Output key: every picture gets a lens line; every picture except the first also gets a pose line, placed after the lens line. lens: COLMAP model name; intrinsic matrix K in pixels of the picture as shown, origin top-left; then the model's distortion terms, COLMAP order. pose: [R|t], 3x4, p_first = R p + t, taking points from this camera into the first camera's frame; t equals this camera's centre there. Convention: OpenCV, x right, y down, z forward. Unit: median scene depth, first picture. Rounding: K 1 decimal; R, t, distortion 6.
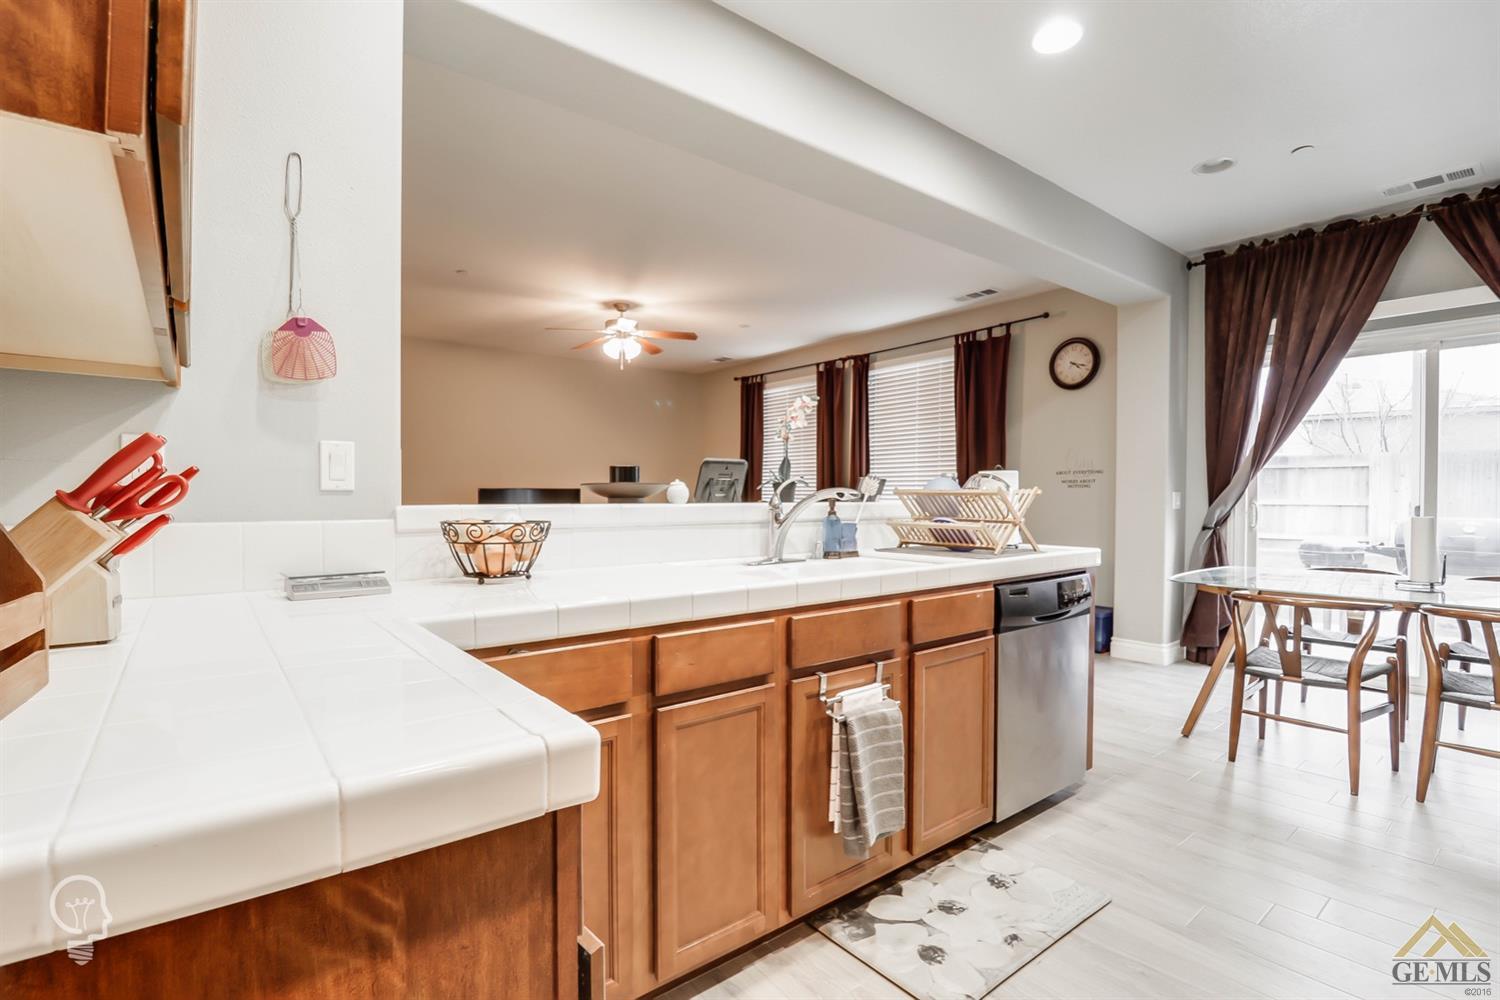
lens RADIAL K [[696.9, 0, 739.2], [0, 696.9, 495.9], [0, 0, 1]] dist [-0.014333, -0.001904]
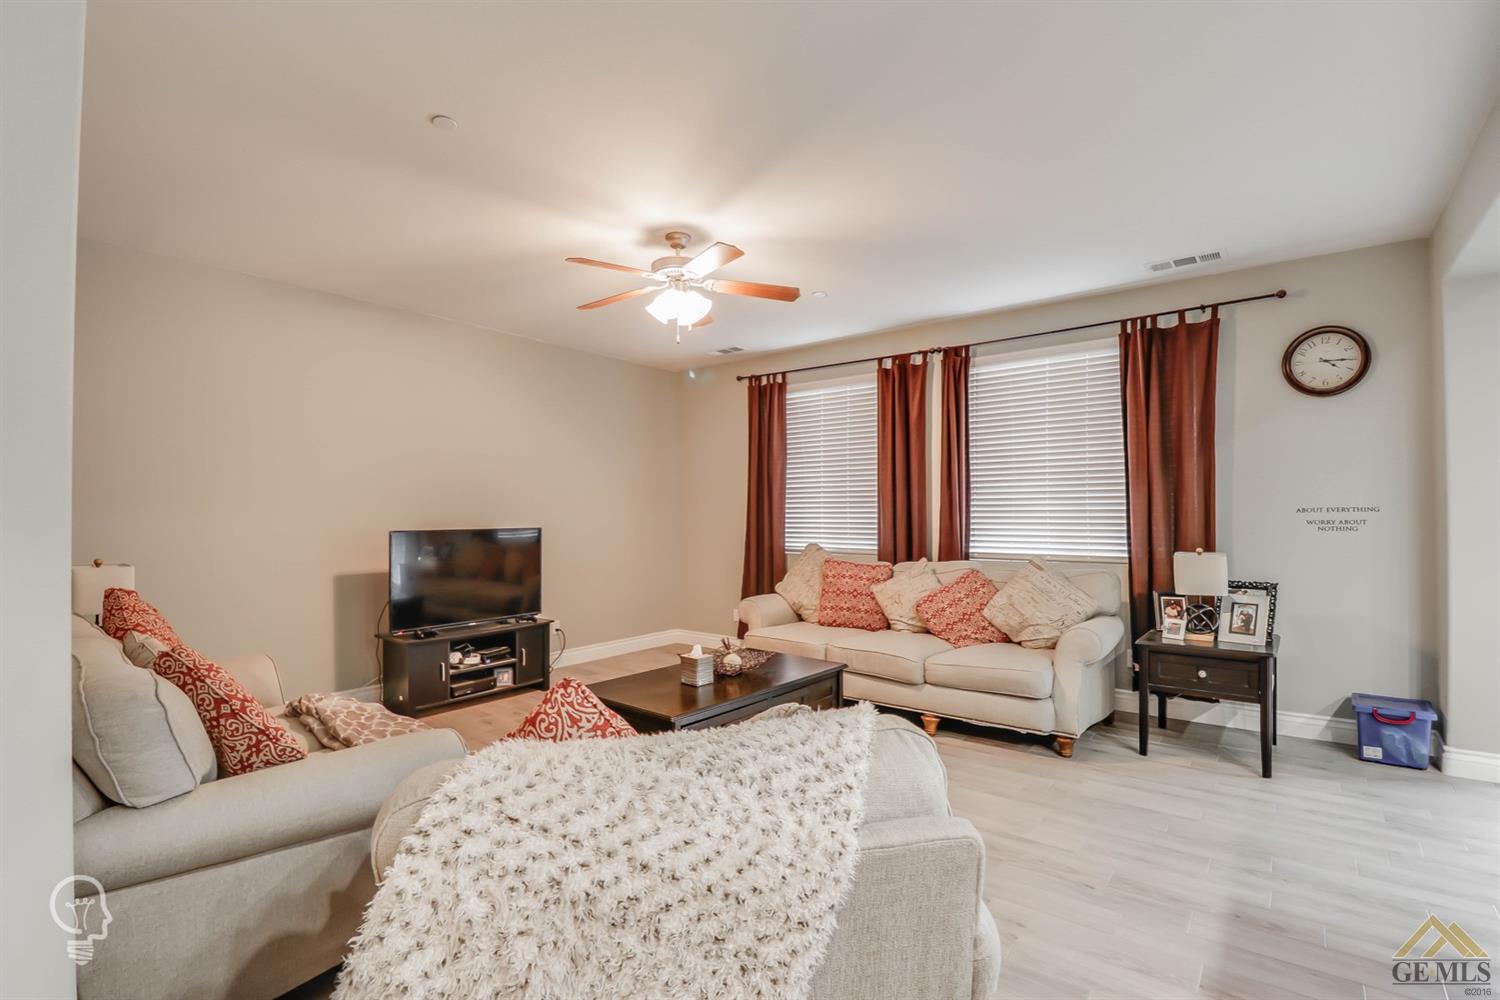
lens RADIAL K [[696.9, 0, 743.5], [0, 696.9, 506.2], [0, 0, 1]] dist [-0.014333, -0.001904]
pose [[0.972198, -0.006031, 0.234084, -0.247788], [0.009144, 0.999884, -0.012217, -0.029970], [-0.233983, 0.014018, 0.972140, 0.384472]]
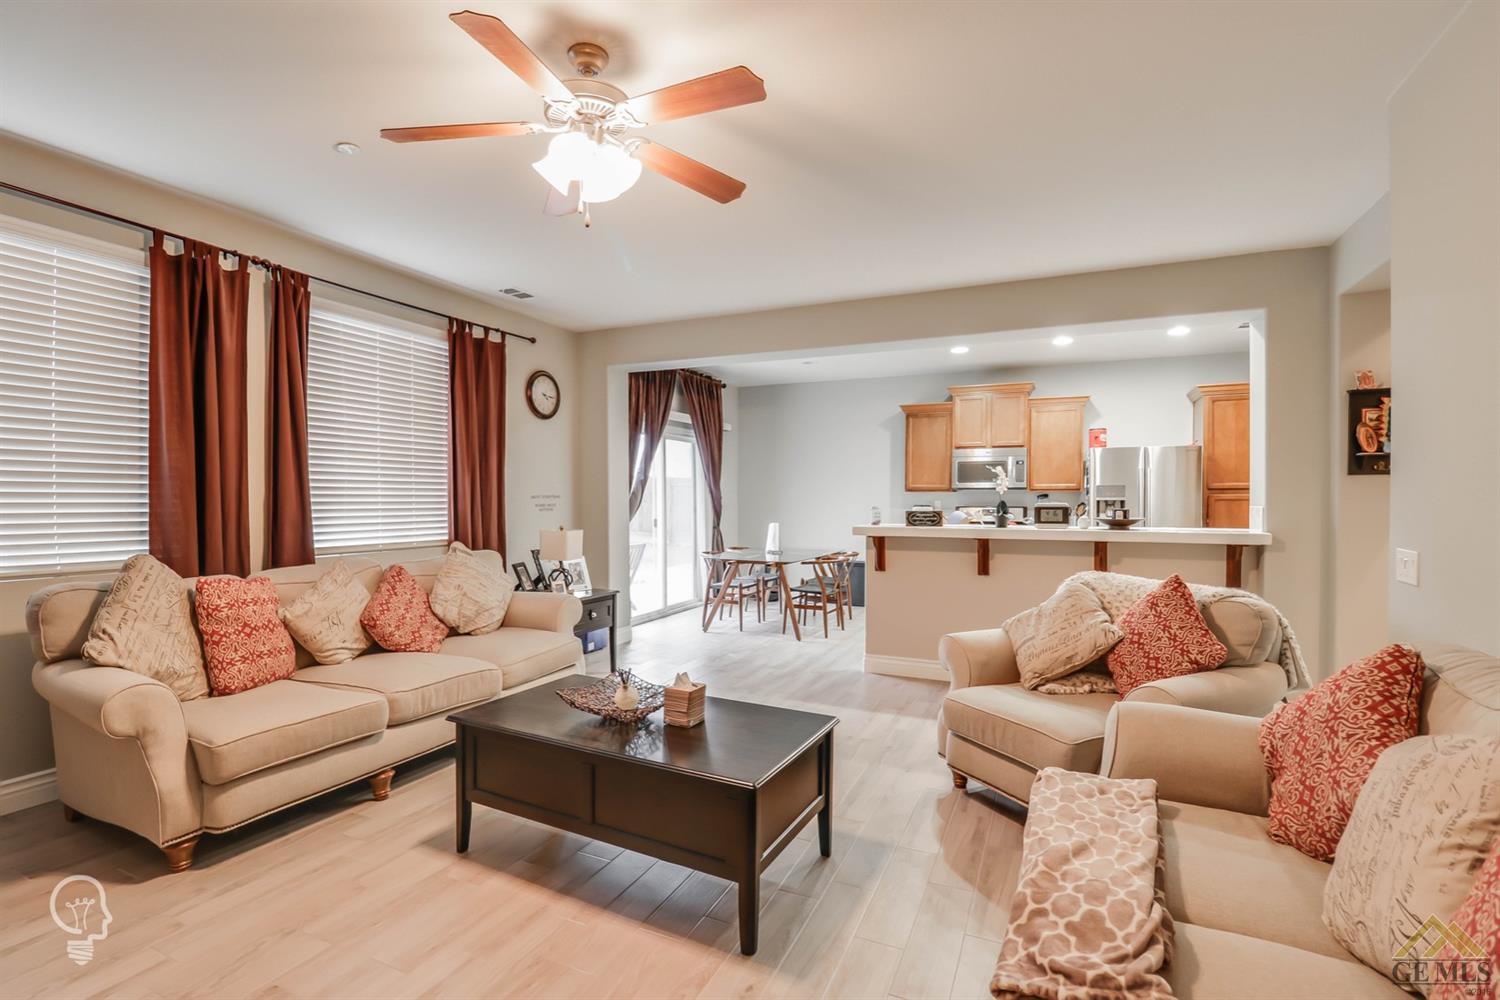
lens RADIAL K [[696.9, 0, 740.9], [0, 696.9, 503.5], [0, 0, 1]] dist [-0.014333, -0.001904]
pose [[-0.456237, -0.012182, 0.889775, -0.530693], [-0.002066, 0.999918, 0.012631, -0.032707], [-0.889856, 0.003925, -0.456225, 1.062882]]
